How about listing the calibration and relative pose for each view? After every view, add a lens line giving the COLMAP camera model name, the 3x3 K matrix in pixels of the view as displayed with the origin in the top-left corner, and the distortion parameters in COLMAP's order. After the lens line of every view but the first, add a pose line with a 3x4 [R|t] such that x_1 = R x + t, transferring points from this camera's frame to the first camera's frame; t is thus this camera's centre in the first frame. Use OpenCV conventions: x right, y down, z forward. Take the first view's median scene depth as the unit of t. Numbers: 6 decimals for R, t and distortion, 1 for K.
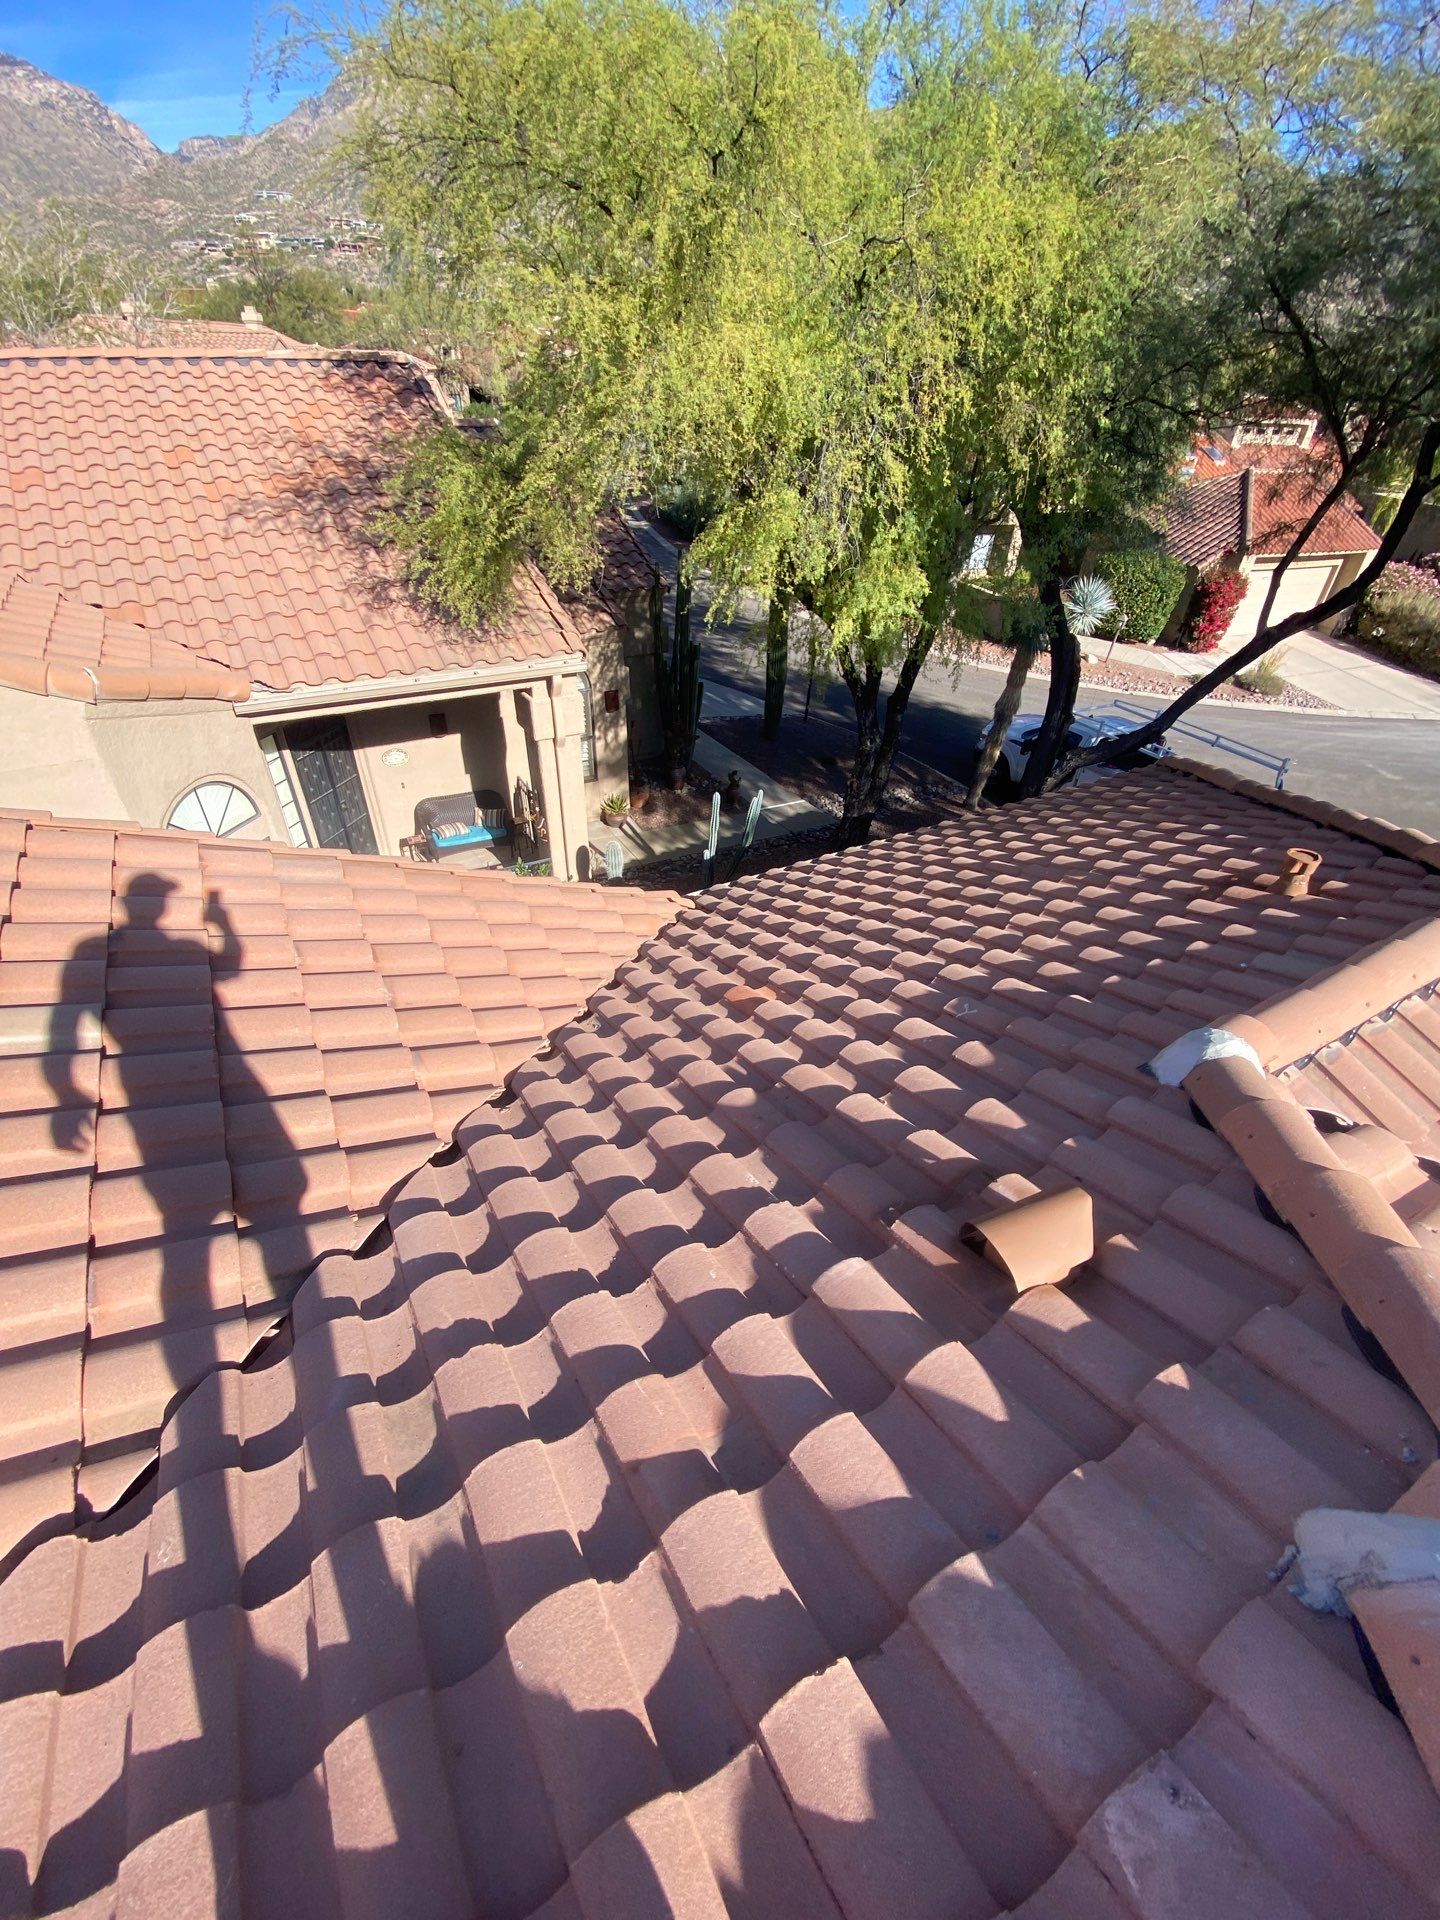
lens RADIAL K [[792.4, 0, 727.9], [0, 792.4, 953.5], [0, 0, 1]] dist [0.013615, -0.018369]
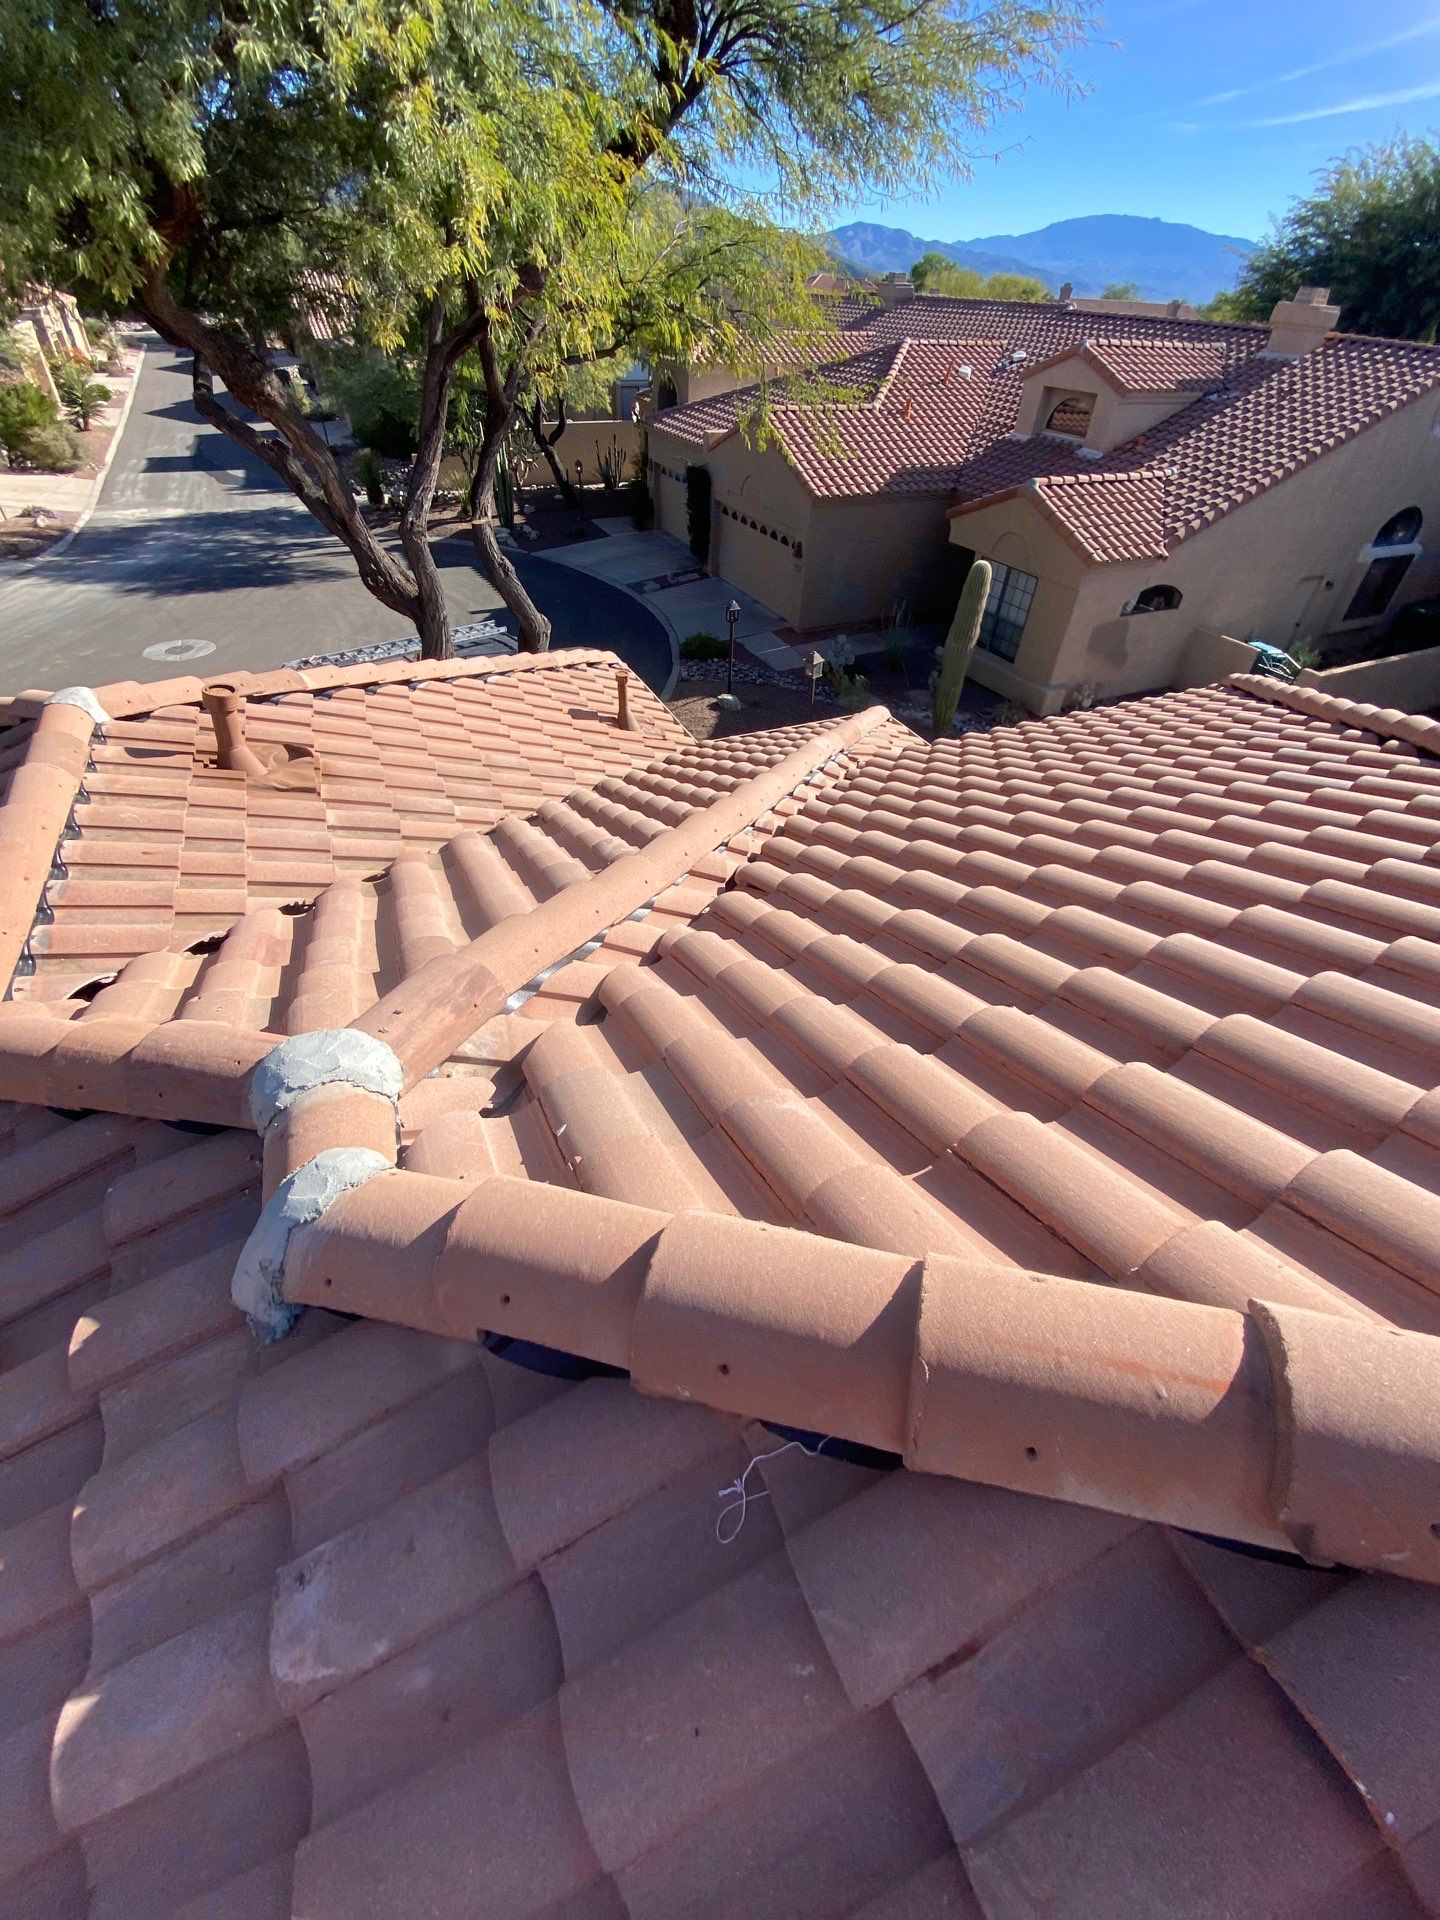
lens RADIAL K [[783.5, 0, 723.0], [0, 783.5, 946.1], [0, 0, 1]] dist [0.029399, -0.023065]
pose [[0.114706, -0.663853, 0.739014, 0.067591], [0.566521, 0.654809, 0.500280, 0.051865], [-0.816025, 0.361282, 0.451197, -0.038214]]
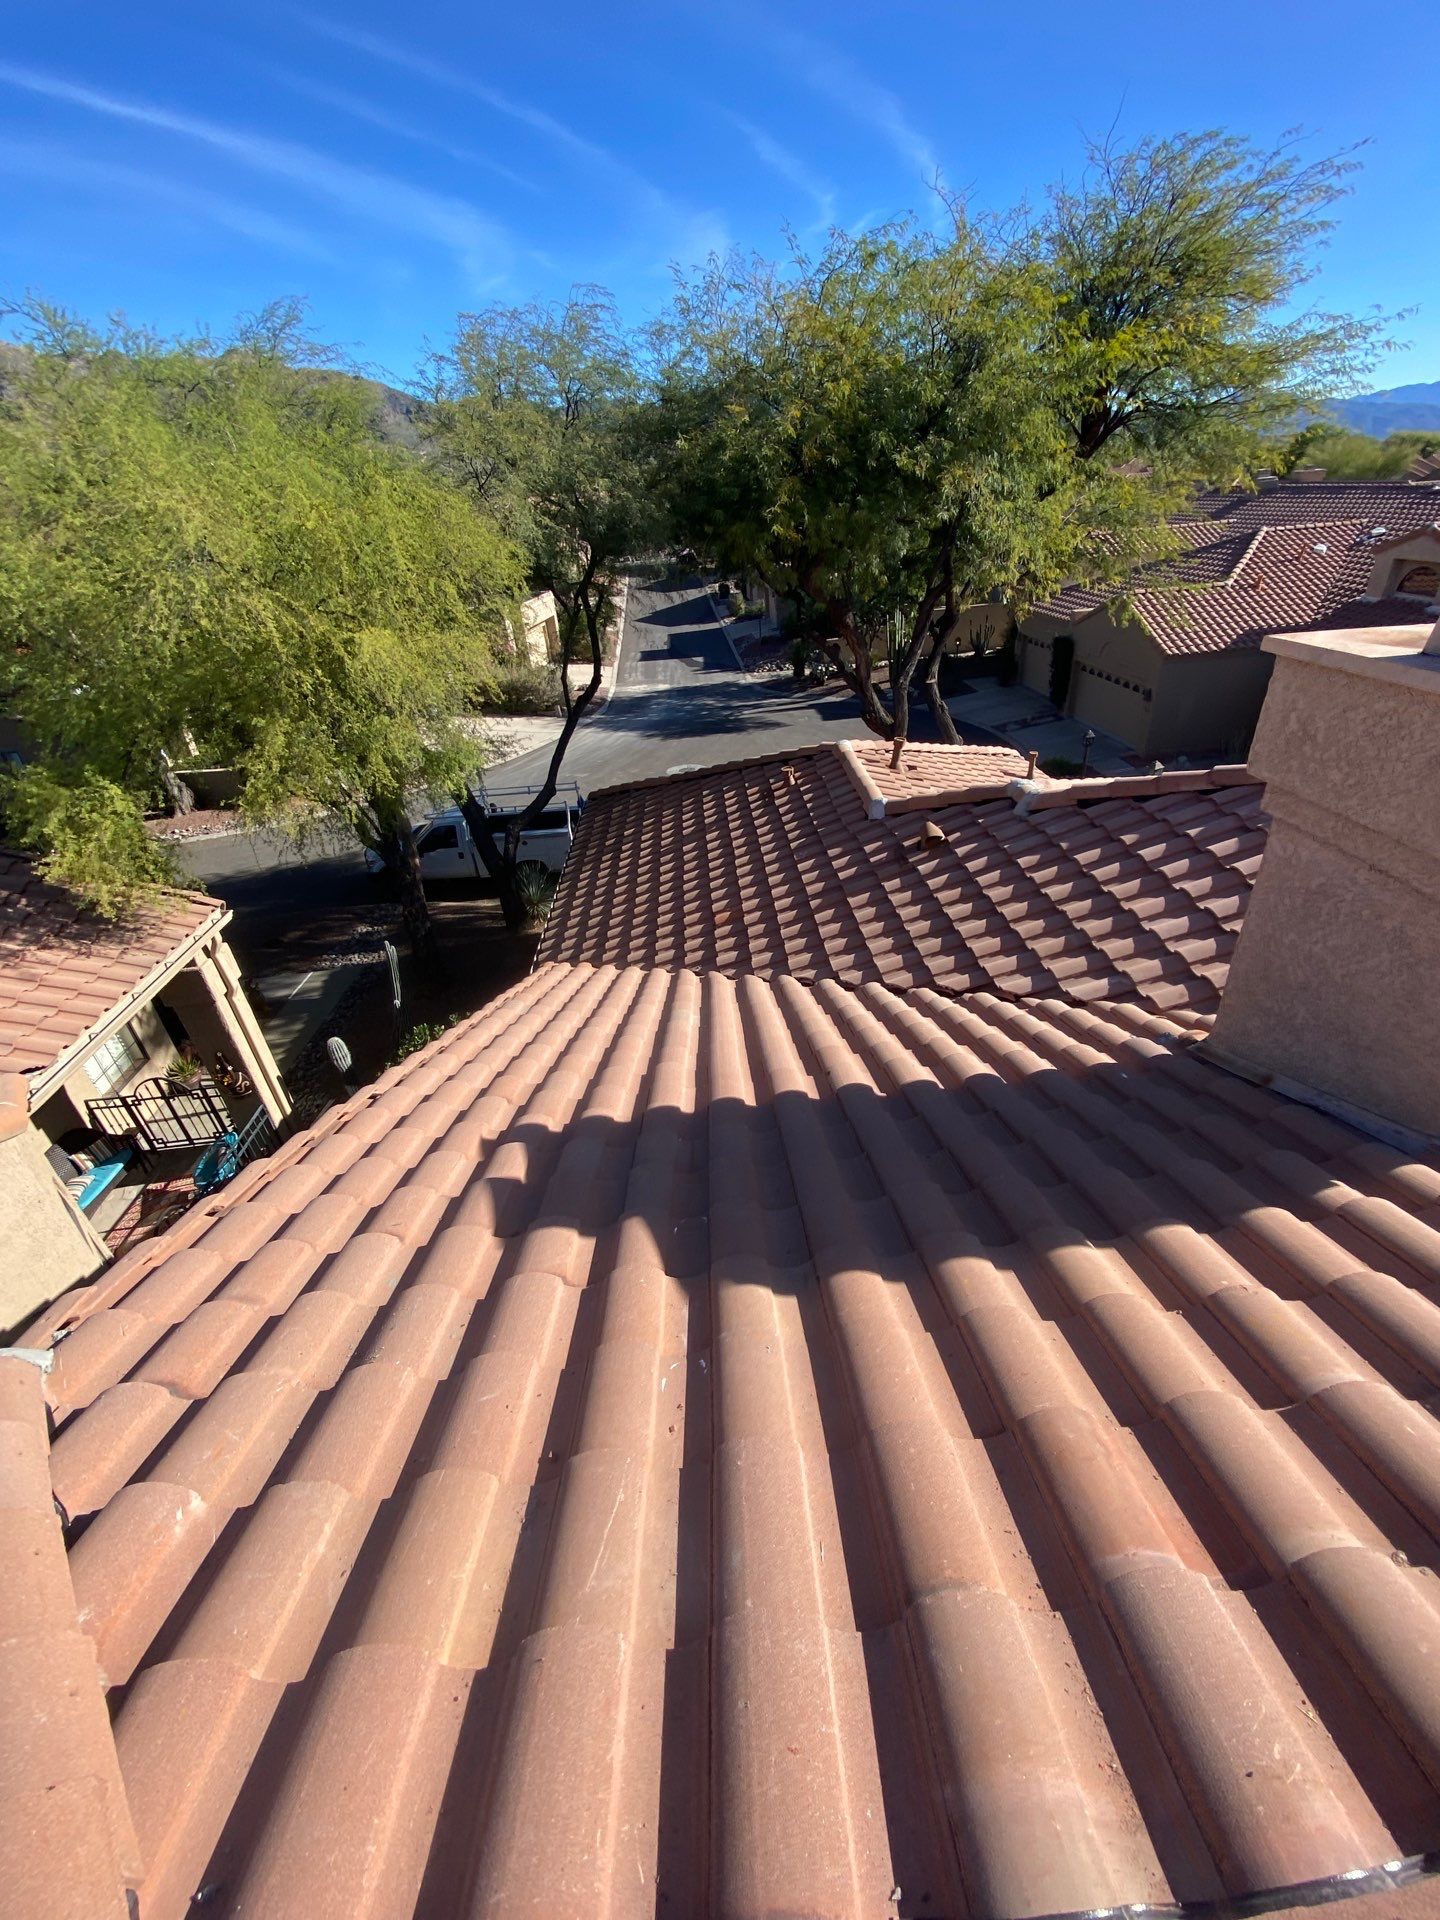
lens RADIAL K [[775.9, 0, 739.2], [0, 775.9, 955.2], [0, 0, 1]] dist [0.026685, -0.022037]
pose [[0.452235, -0.510683, 0.731223, -0.932596], [0.600110, 0.780738, 0.174118, -0.123007], [-0.659812, 0.360072, 0.659542, -0.188337]]
